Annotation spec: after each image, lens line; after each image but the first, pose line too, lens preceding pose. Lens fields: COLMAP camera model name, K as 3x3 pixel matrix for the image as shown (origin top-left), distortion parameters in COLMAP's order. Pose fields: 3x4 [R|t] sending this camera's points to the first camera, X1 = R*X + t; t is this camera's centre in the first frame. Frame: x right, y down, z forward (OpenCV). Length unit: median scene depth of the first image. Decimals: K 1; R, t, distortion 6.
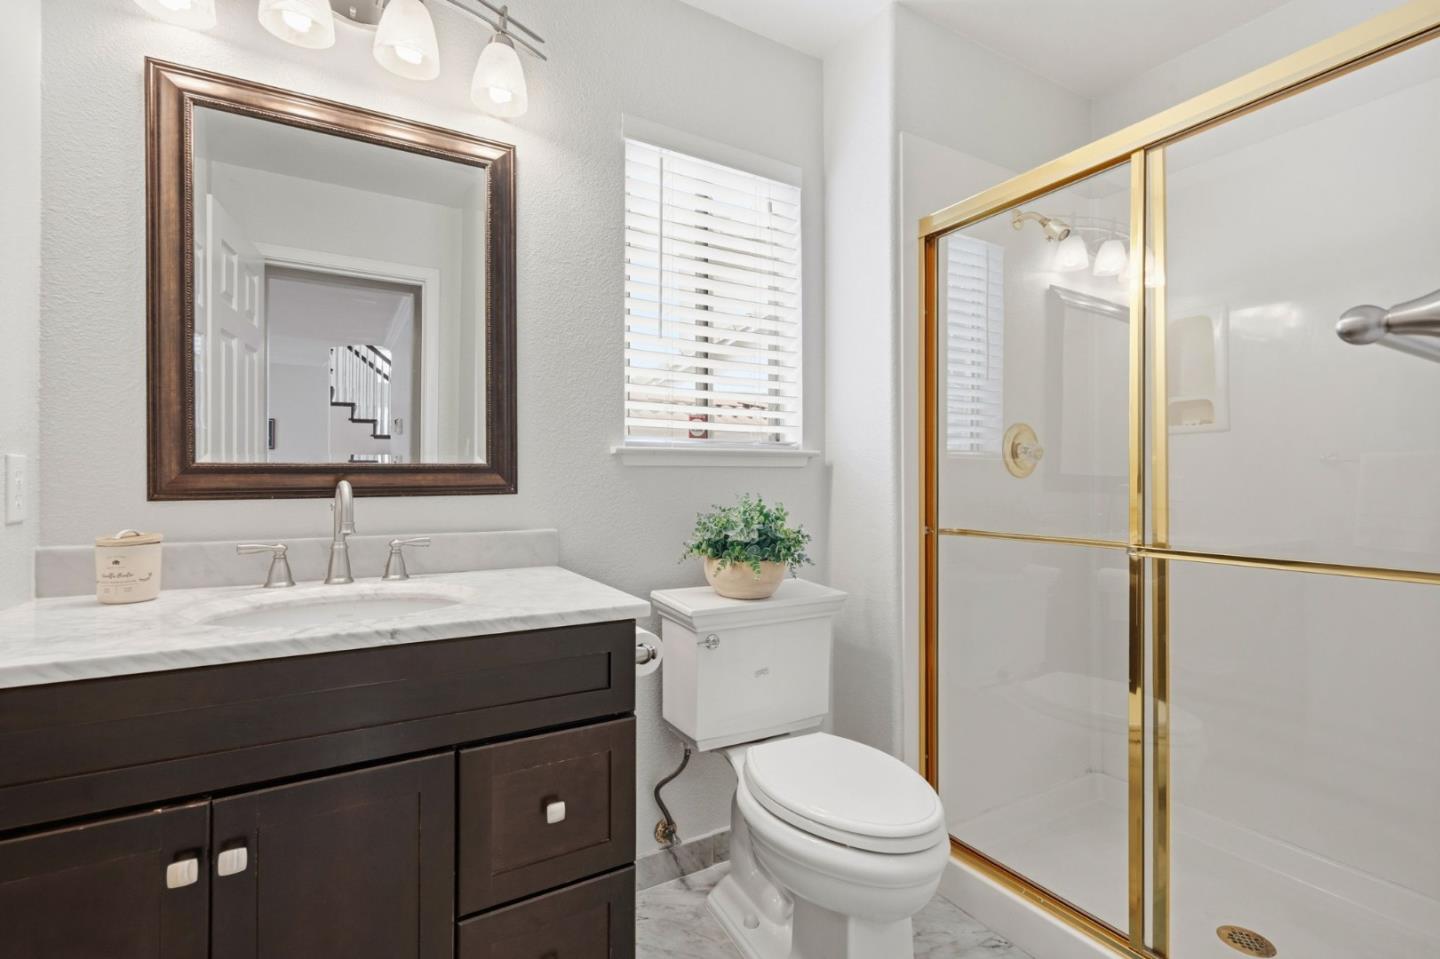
lens RADIAL K [[640.6, 0, 722.3], [0, 640.6, 471.1], [0, 0, 1]] dist [-0.003669, 0.001061]
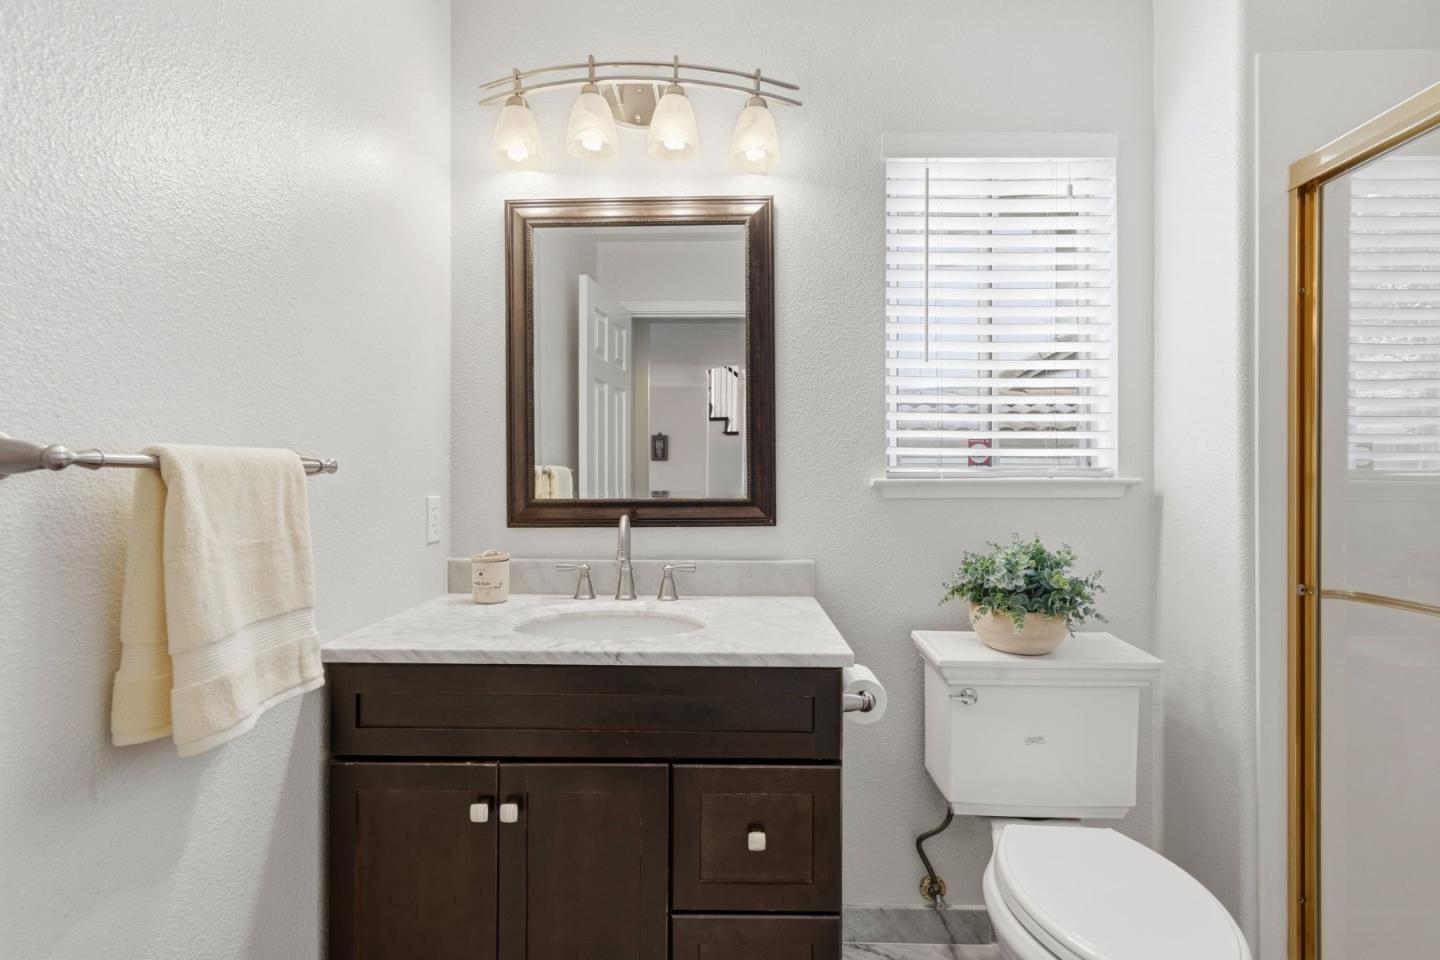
lens RADIAL K [[656.8, 0, 720.0], [0, 656.8, 480.0], [0, 0, 1]] dist [-0.001376, 0.000493]
pose [[0.860772, -0.001309, -0.508989, 0.153972], [0.002690, 0.999994, 0.001977, -0.042778], [0.508983, -0.003071, 0.860771, 0.022194]]
